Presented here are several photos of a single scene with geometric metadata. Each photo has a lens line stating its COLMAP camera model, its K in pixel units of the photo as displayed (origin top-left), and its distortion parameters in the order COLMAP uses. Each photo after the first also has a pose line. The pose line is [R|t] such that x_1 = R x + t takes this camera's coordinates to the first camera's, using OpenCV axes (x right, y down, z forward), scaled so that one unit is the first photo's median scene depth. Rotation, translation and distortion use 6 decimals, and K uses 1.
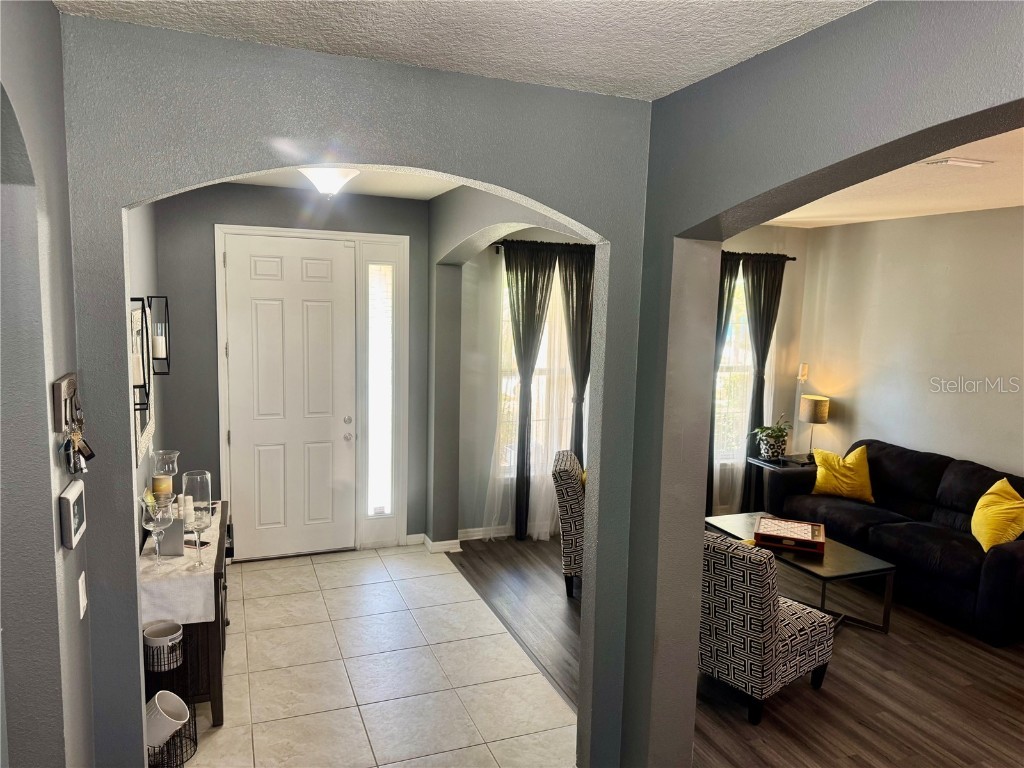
lens RADIAL K [[726.2, 0, 524.9], [0, 726.2, 386.5], [0, 0, 1]] dist [0.105460, -0.161457]
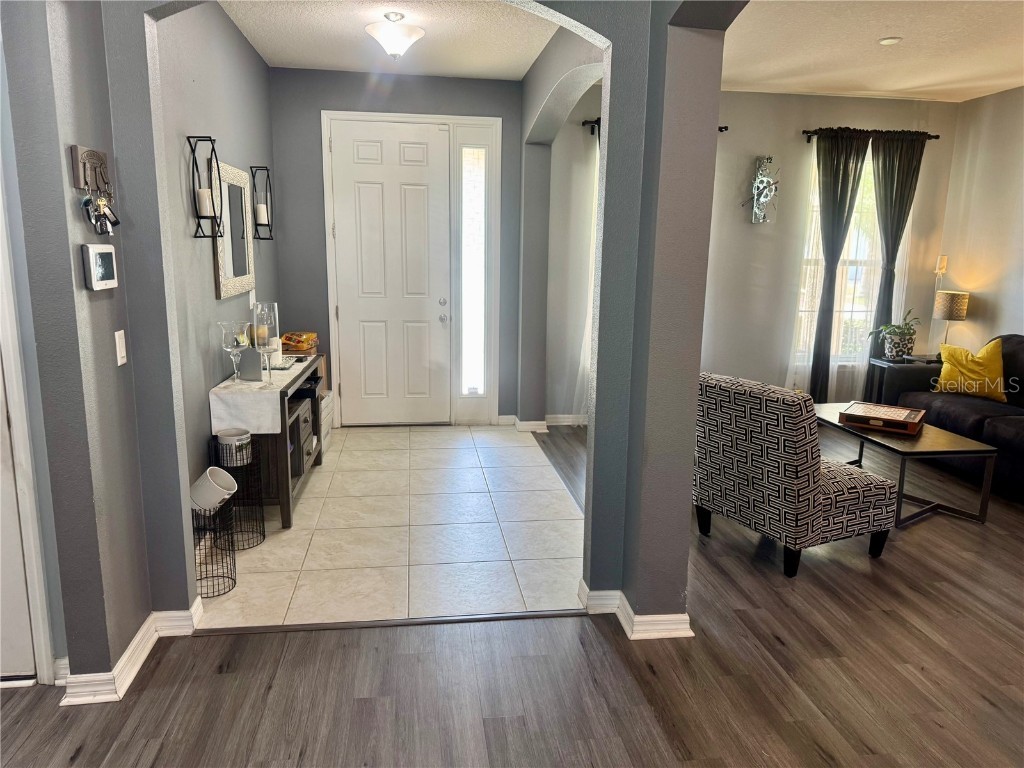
lens RADIAL K [[726.2, 0, 524.9], [0, 726.2, 386.5], [0, 0, 1]] dist [0.105460, -0.161457]
pose [[0.971910, 0.033596, -0.232942, 0.126911], [-0.019077, 0.997748, 0.064304, 0.102180], [0.234578, -0.058054, 0.970362, -0.002648]]
